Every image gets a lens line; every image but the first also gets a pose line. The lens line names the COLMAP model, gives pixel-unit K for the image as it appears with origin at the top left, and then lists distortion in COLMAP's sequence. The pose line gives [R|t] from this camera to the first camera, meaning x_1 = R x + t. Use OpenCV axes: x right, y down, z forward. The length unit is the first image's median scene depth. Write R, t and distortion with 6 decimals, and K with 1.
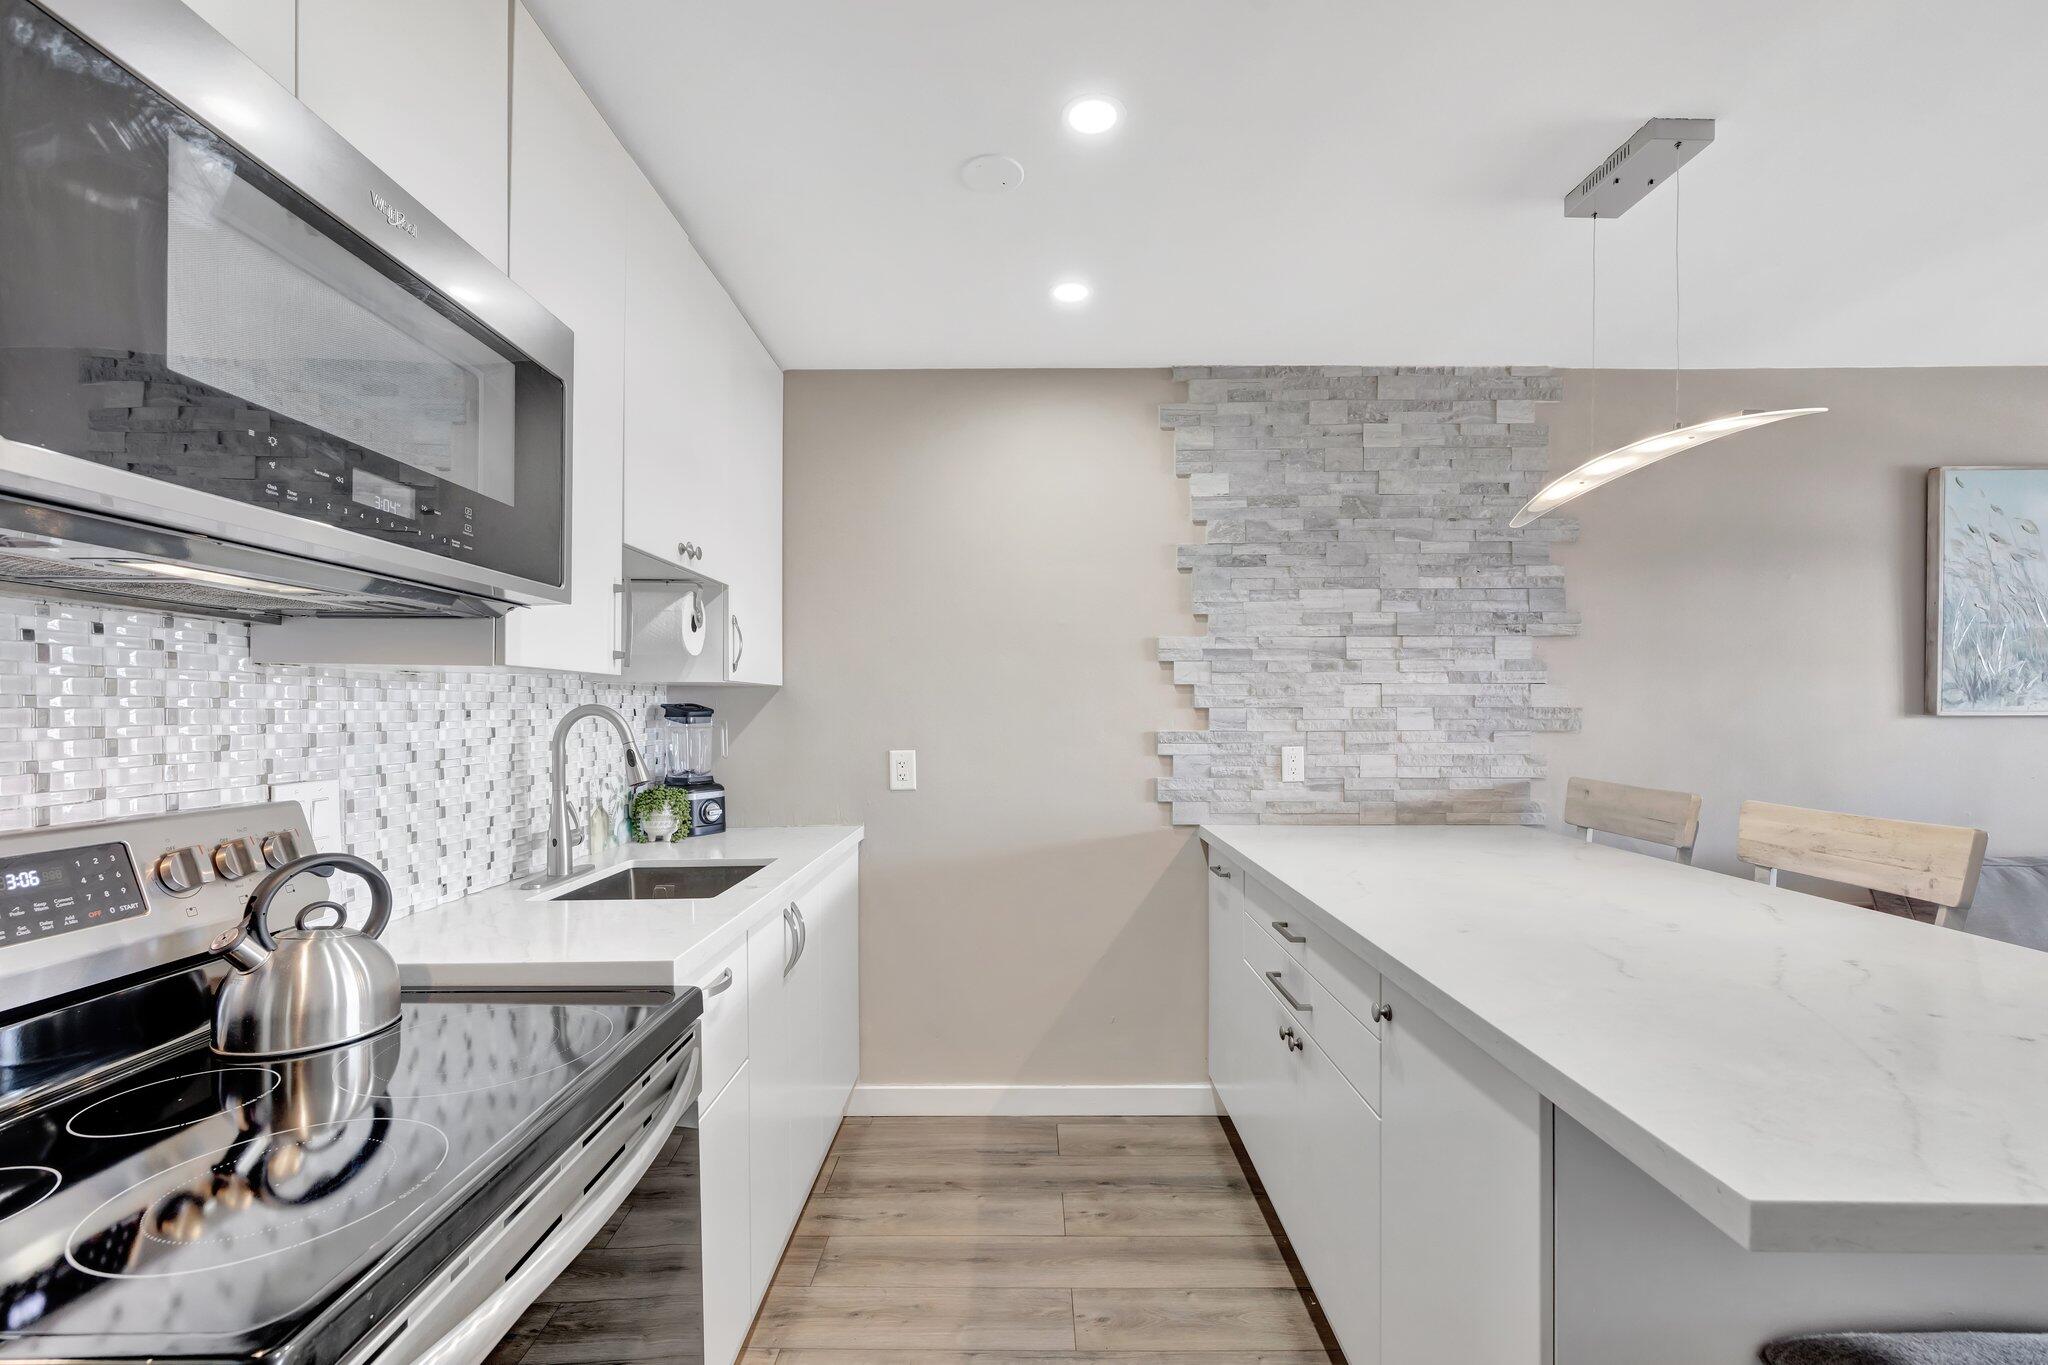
lens RADIAL K [[873.3, 0, 1019.4], [0, 873.3, 713.3], [0, 0, 1]] dist [-0.000409, 0.000653]
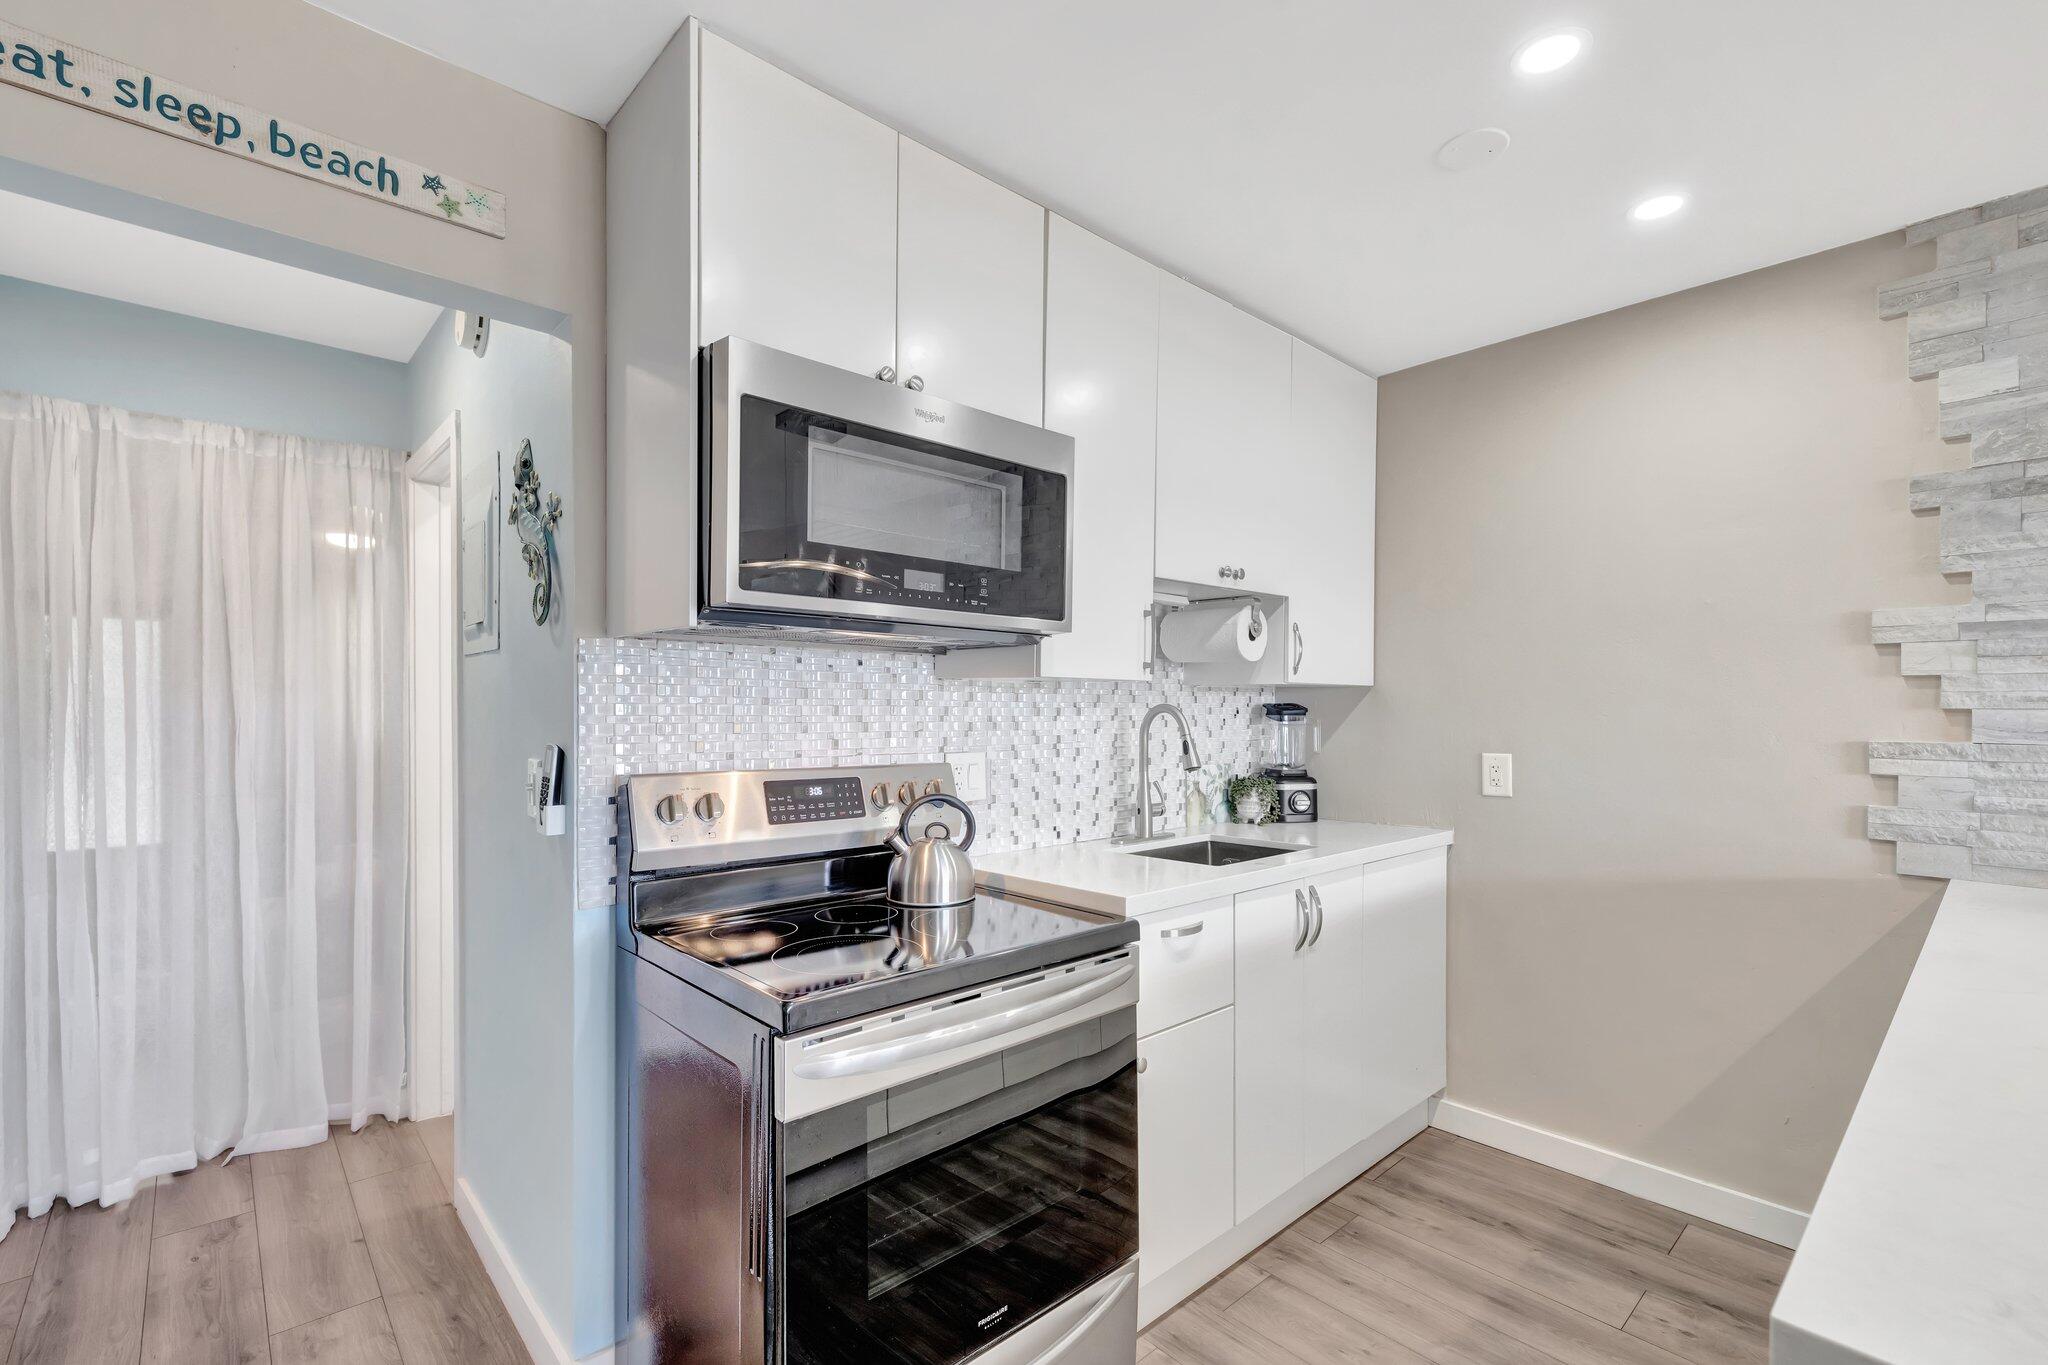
lens RADIAL K [[907.8, 0, 1032.9], [0, 907.8, 715.3], [0, 0, 1]] dist [0.004549, -0.000008]
pose [[0.682467, 0.009273, -0.730857, 0.238918], [-0.007884, 0.999955, 0.005325, 0.000509], [0.730873, 0.002128, 0.682510, -0.019373]]
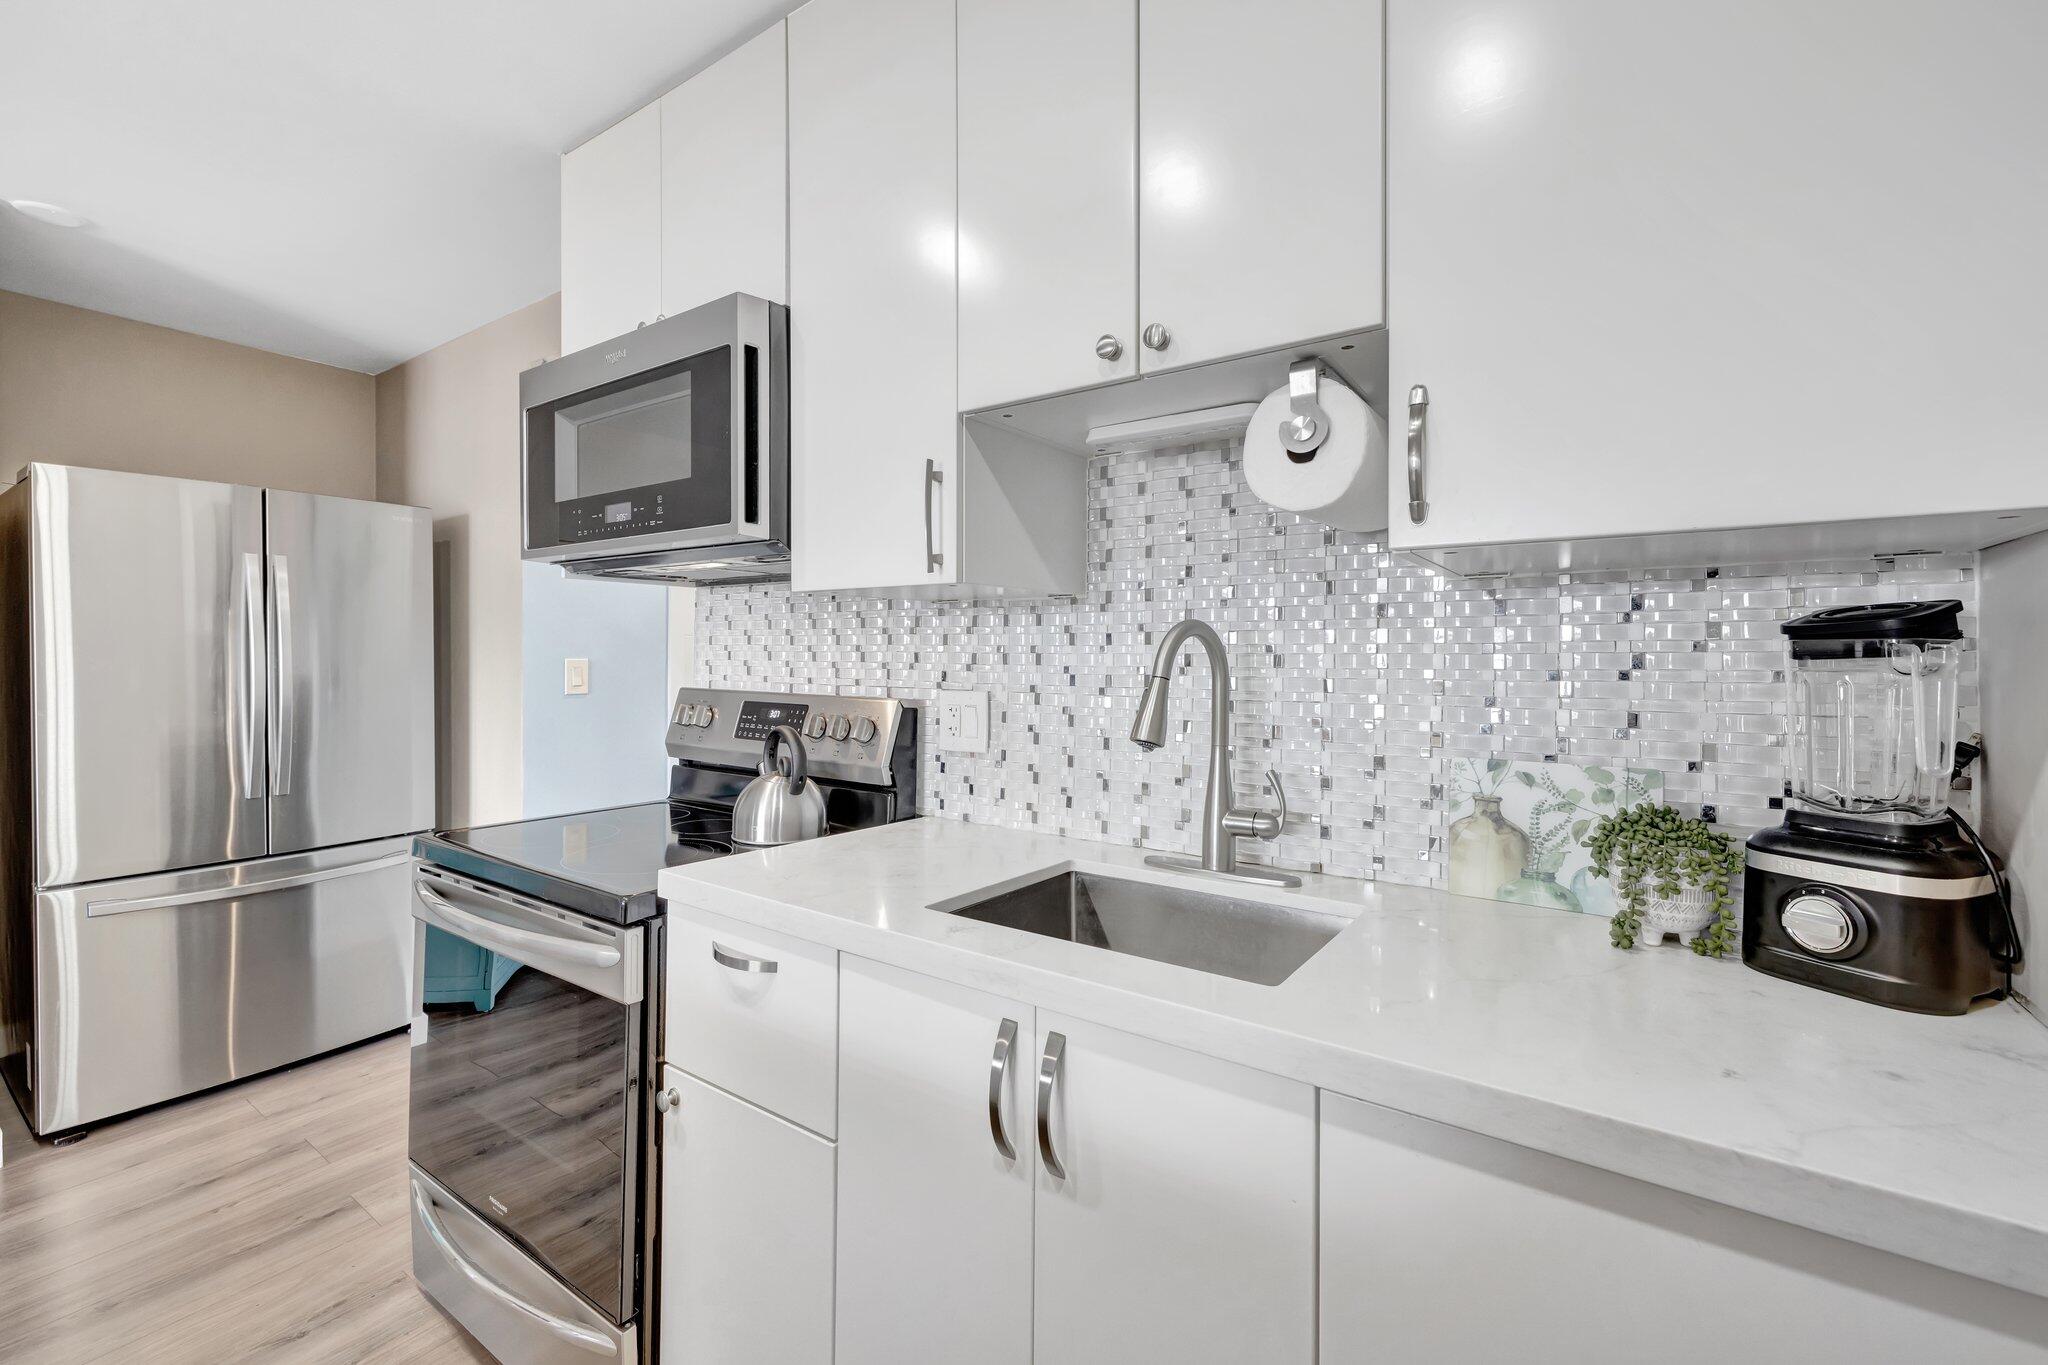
lens RADIAL K [[869.2, 0, 1021.0], [0, 869.2, 660.4], [0, 0, 1]] dist [-0.001218, -0.000046]
pose [[-0.572252, 0.000583, -0.820078, 0.091680], [-0.008990, 0.999935, 0.006984, 0.012243], [0.820029, 0.011369, -0.572209, 0.904626]]
